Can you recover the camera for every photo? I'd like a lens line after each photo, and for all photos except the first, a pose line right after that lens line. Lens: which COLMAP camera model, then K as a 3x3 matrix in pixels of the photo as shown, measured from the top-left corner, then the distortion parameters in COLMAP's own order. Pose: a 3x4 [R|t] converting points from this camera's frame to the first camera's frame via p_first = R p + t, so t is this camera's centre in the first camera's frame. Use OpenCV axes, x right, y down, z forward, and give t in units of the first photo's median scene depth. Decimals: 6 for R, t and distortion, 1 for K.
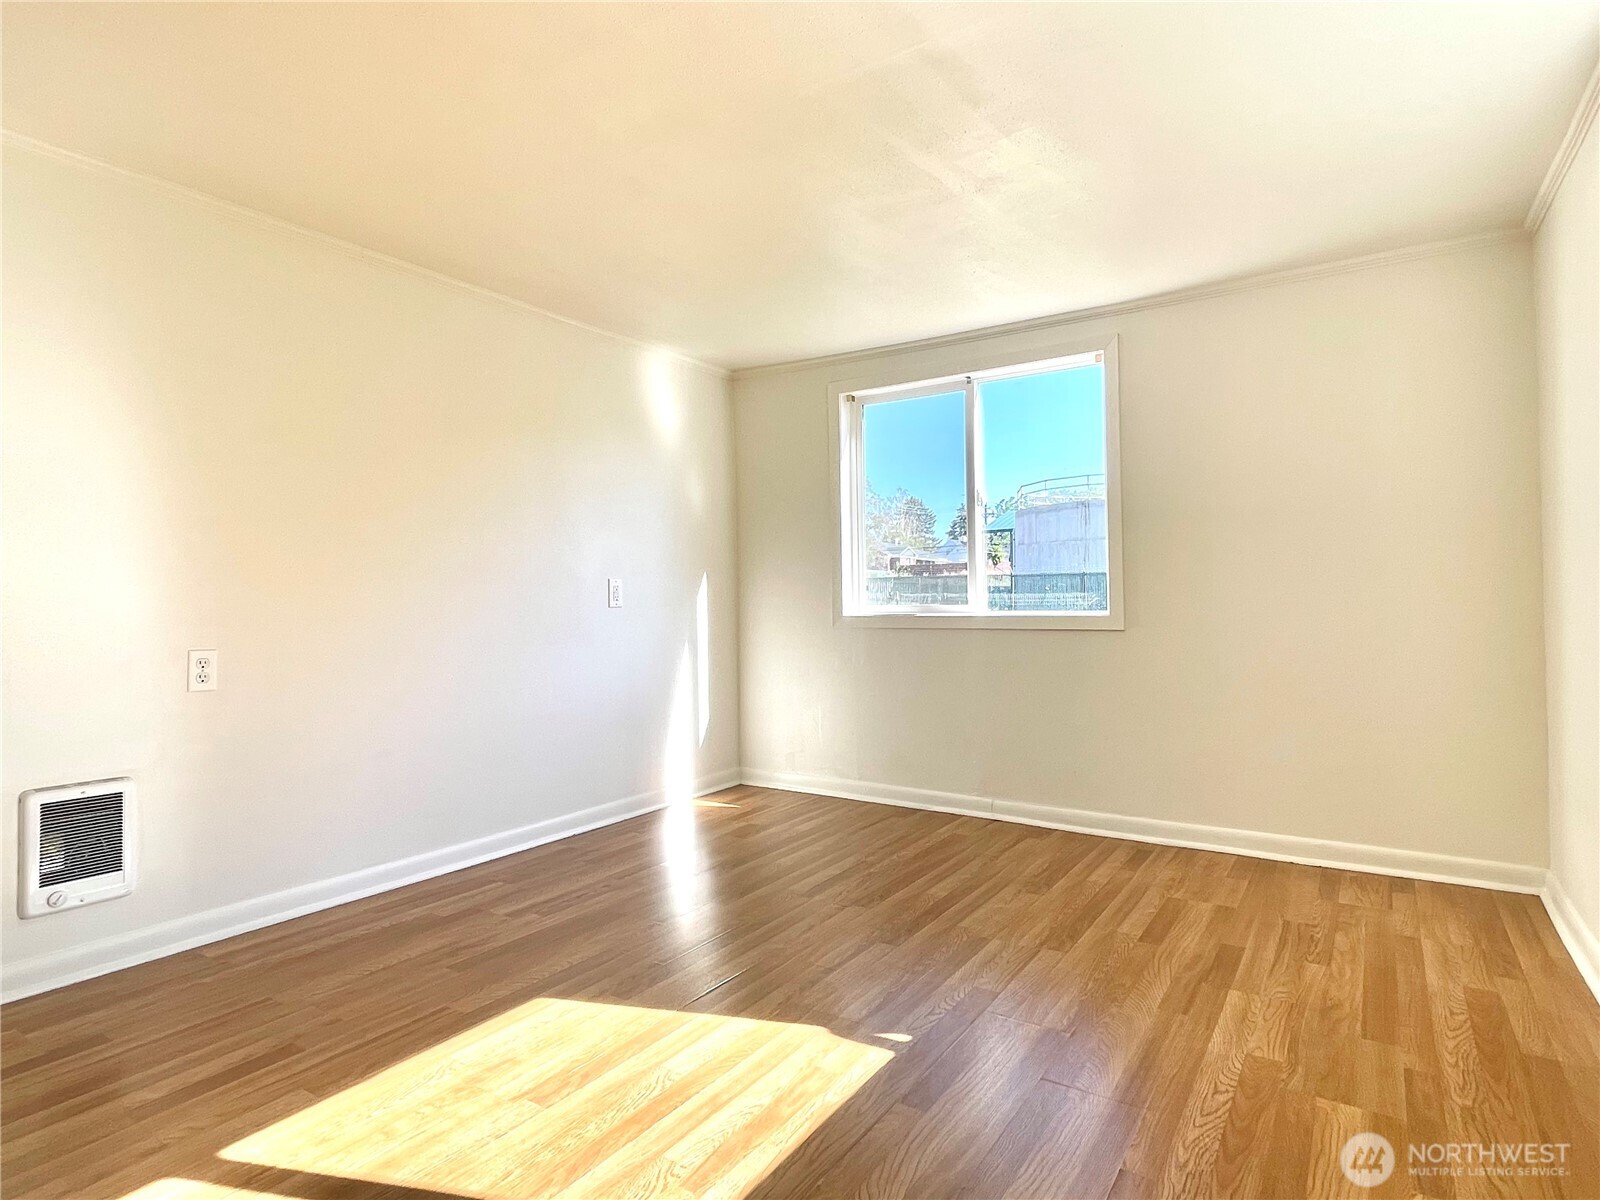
lens RADIAL K [[868.5, 0, 809.0], [0, 868.5, 578.8], [0, 0, 1]] dist [0.003463, -0.003143]
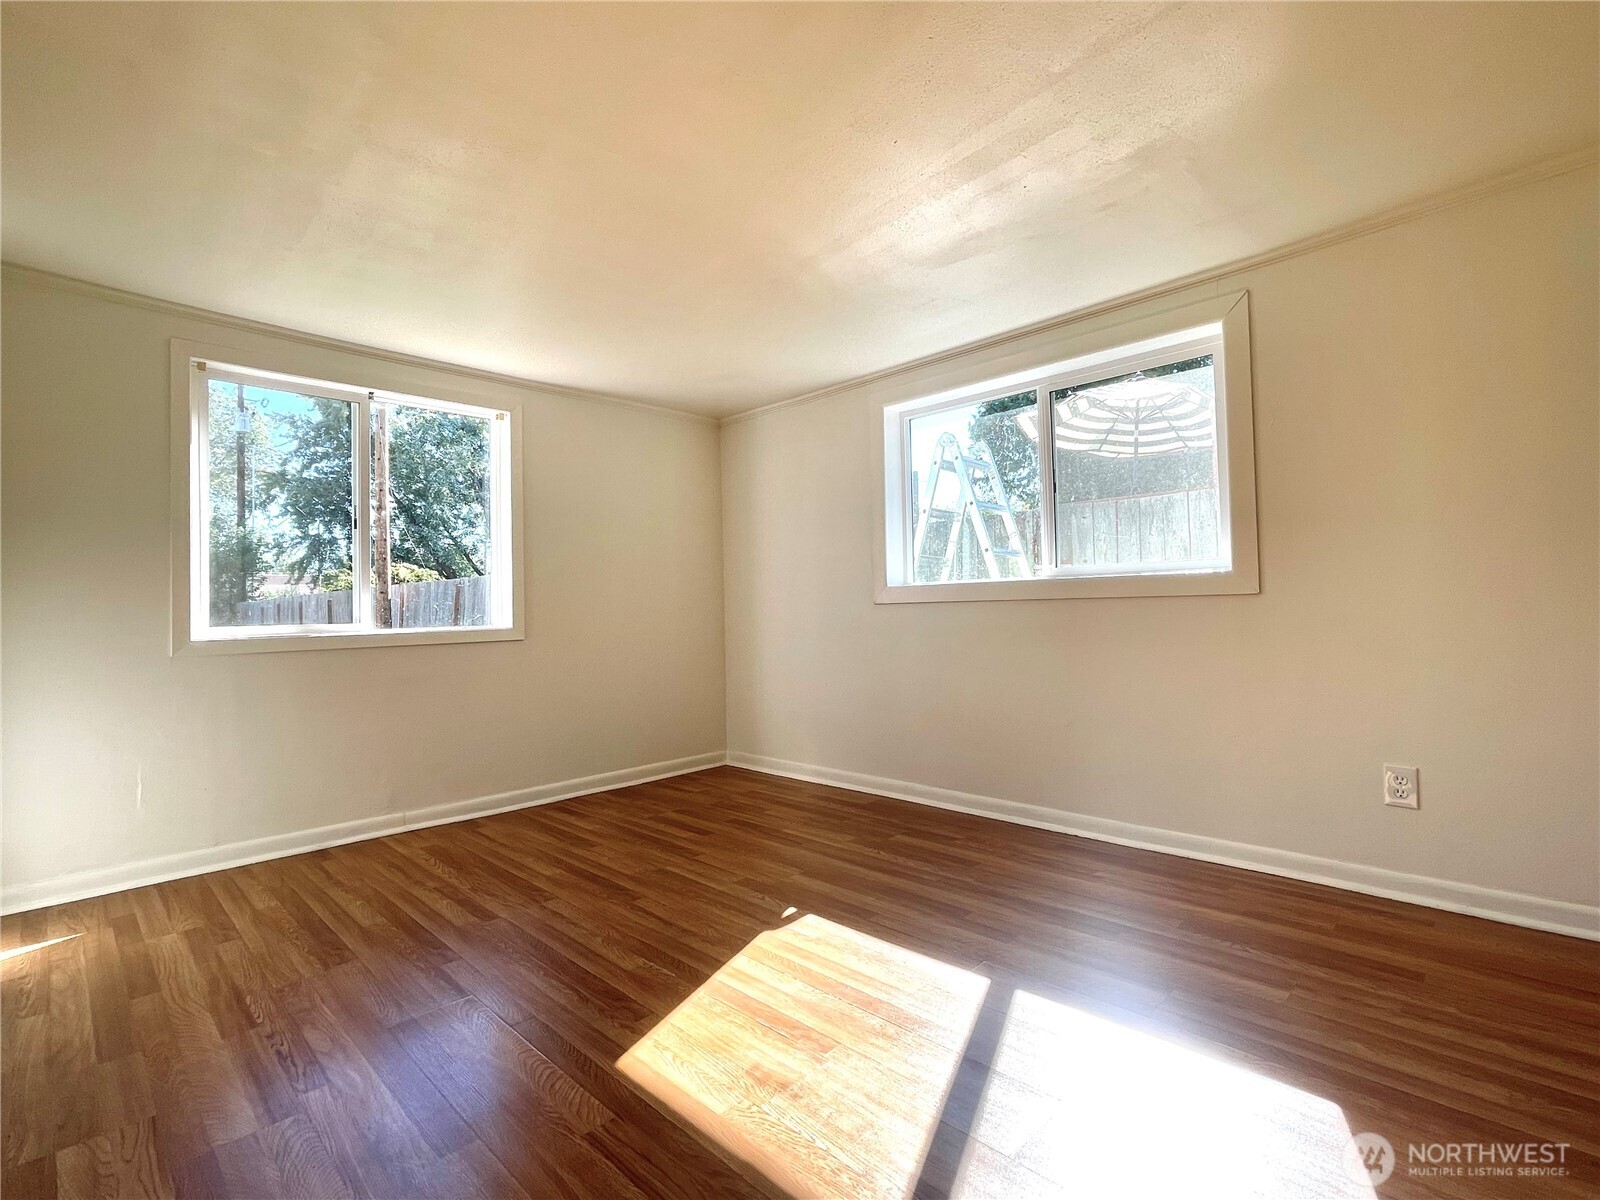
lens RADIAL K [[749.3, 0, 787.3], [0, 749.3, 594.4], [0, 0, 1]] dist [-0.003509, 0.002206]
pose [[0.206659, 0.025002, 0.978094, -0.857454], [-0.004381, 0.999687, -0.024628, 0.025281], [-0.978403, 0.000805, 0.206704, 0.568901]]
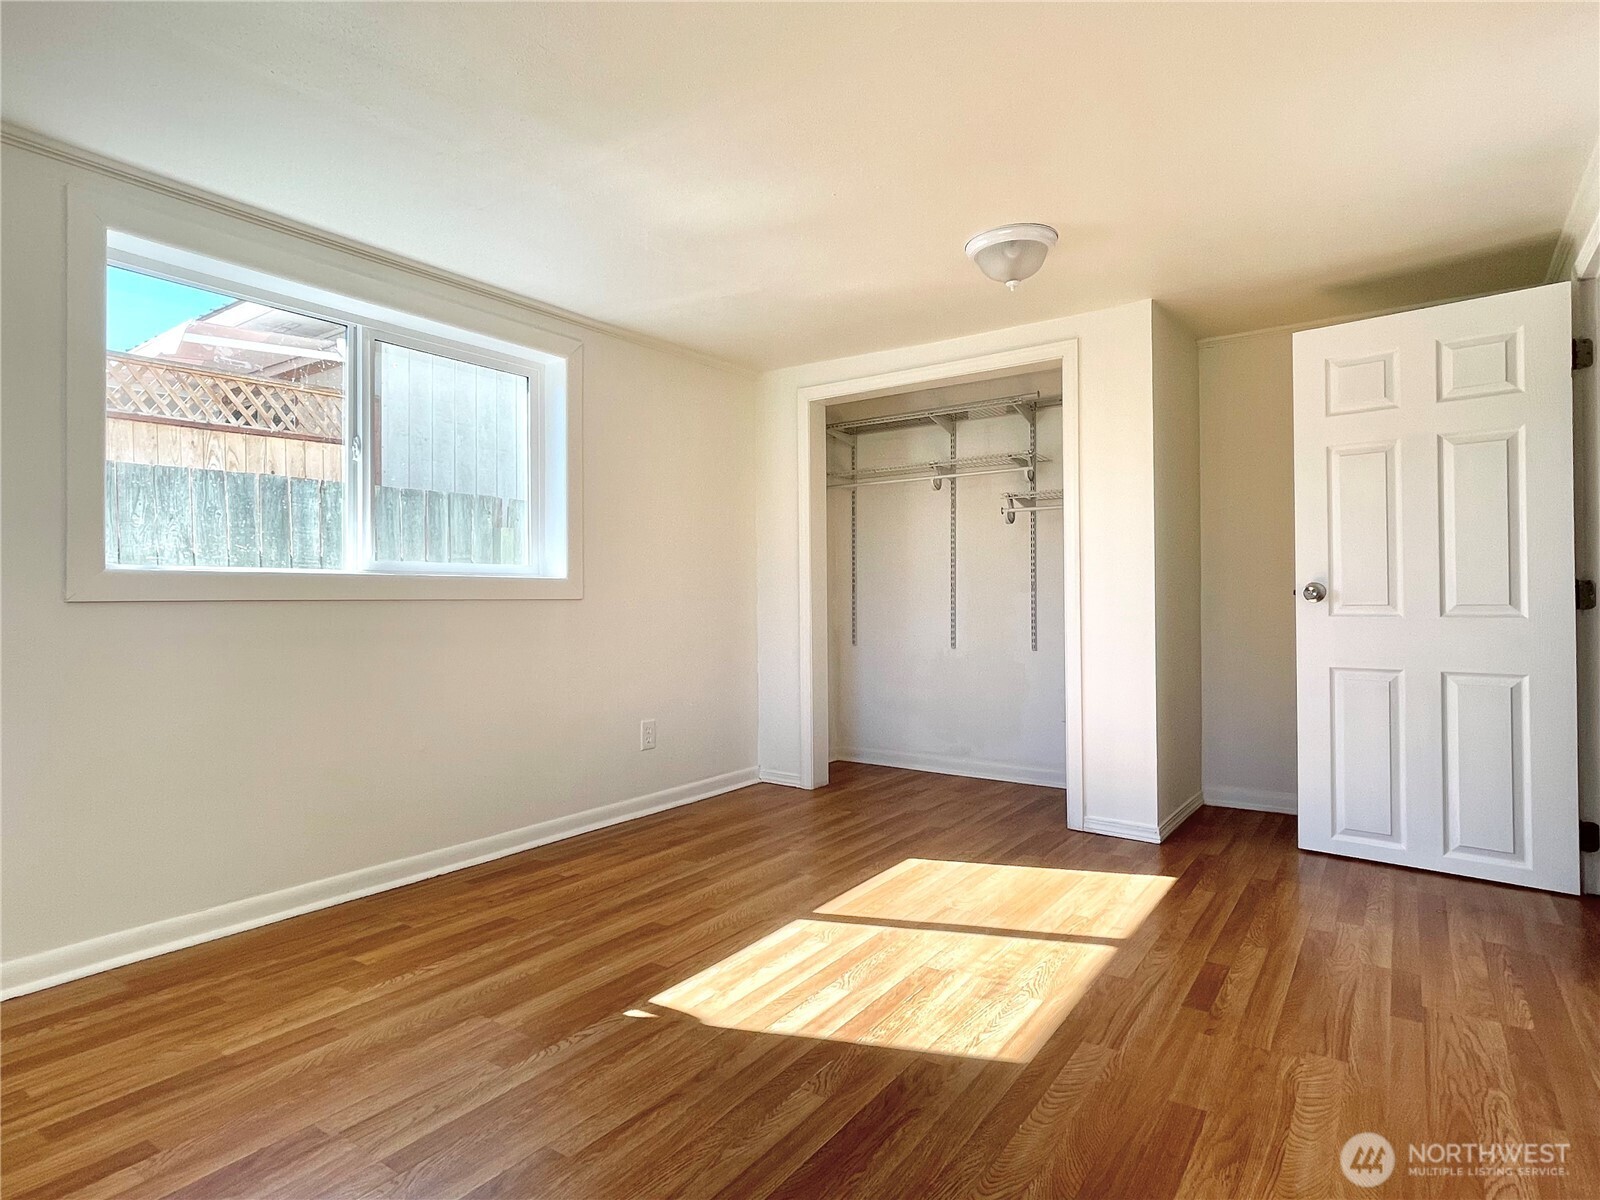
lens RADIAL K [[868.5, 0, 809.7], [0, 868.5, 605.2], [0, 0, 1]] dist [0.003463, -0.003143]
pose [[-0.999570, 0.017022, 0.023889, -0.109432], [0.016534, 0.999654, -0.020479, 0.041122], [-0.024229, -0.020076, -0.999505, 1.577033]]
